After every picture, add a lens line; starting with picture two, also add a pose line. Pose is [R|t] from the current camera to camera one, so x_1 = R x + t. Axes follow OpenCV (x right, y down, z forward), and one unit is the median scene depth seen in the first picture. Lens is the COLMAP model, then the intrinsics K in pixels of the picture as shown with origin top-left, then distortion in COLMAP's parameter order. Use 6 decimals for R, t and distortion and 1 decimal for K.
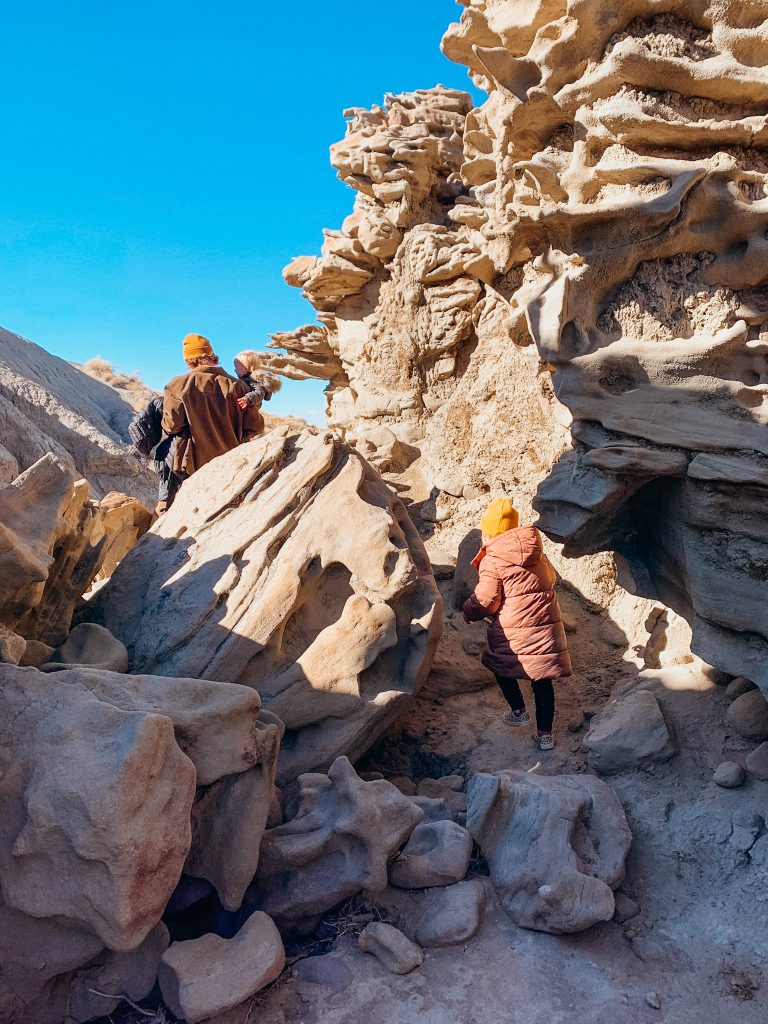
lens RADIAL K [[753.0, 0, 377.3], [0, 753.0, 532.7], [0, 0, 1]] dist [0.005823, -0.003074]
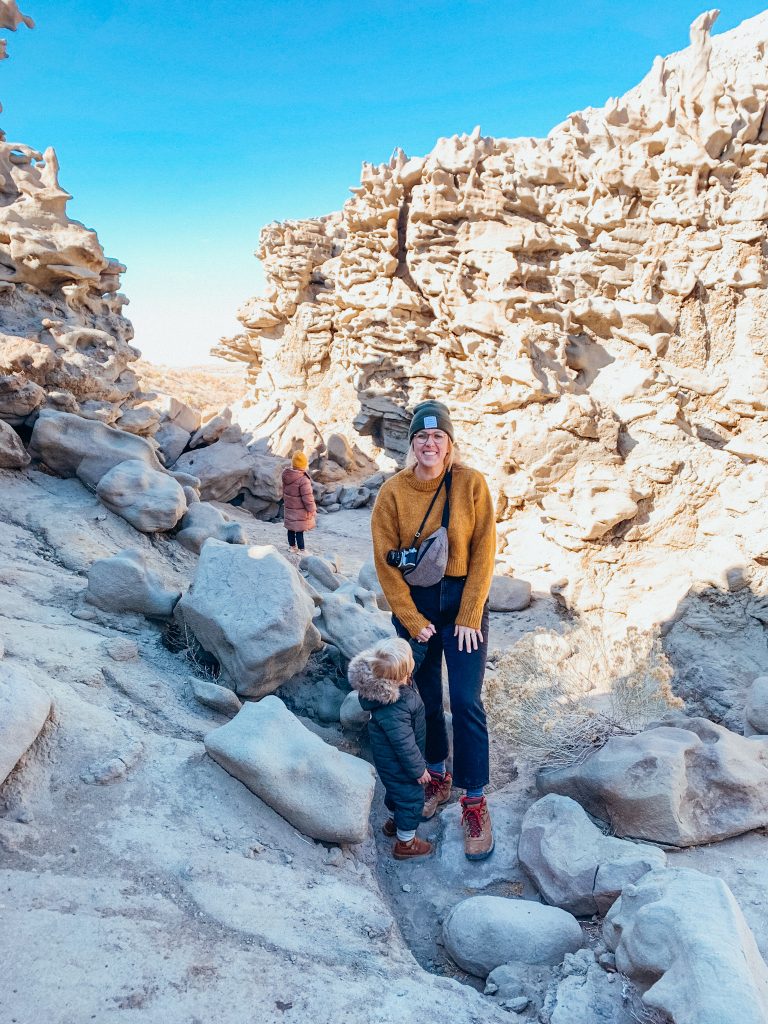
lens RADIAL K [[753.0, 0, 377.3], [0, 753.0, 532.7], [0, 0, 1]] dist [0.005823, -0.003074]
pose [[0.972351, -0.006215, 0.233440, -0.282325], [-0.012489, 0.996831, 0.078559, 0.105370], [-0.233189, -0.079302, 0.969193, -1.389805]]
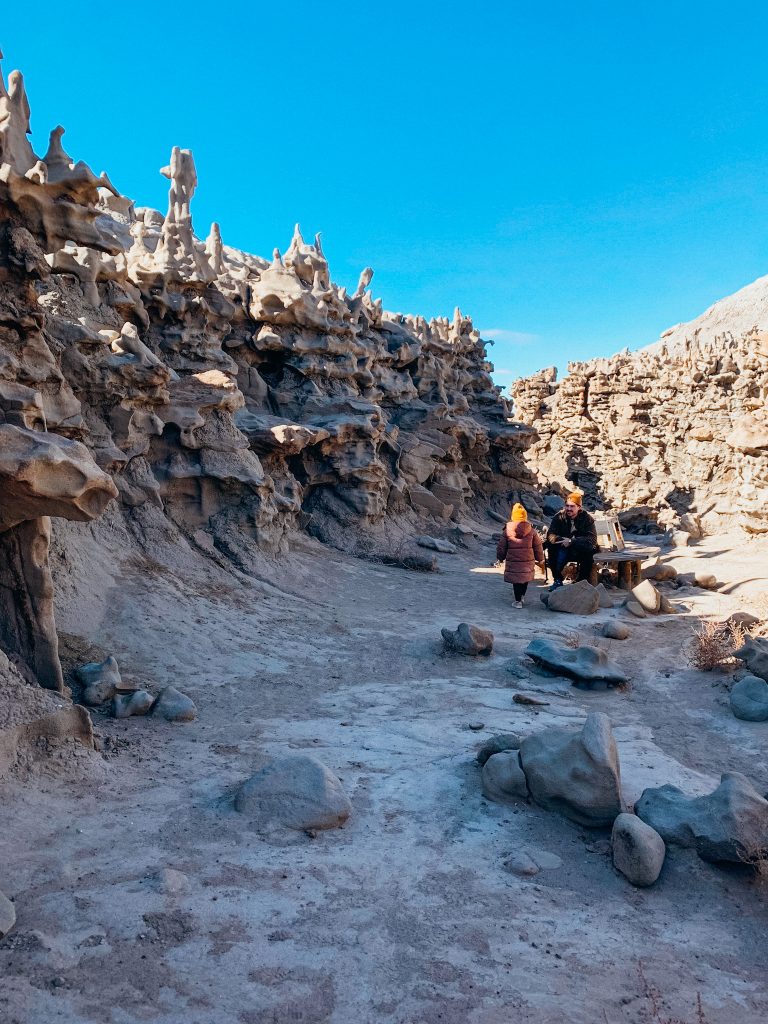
lens RADIAL K [[753.0, 0, 377.3], [0, 753.0, 532.7], [0, 0, 1]] dist [0.005823, -0.003074]
pose [[0.999916, 0.011257, -0.006403, -0.955356], [-0.011268, 0.999935, -0.001685, 0.329900], [0.006384, 0.001757, 0.999978, -3.913432]]
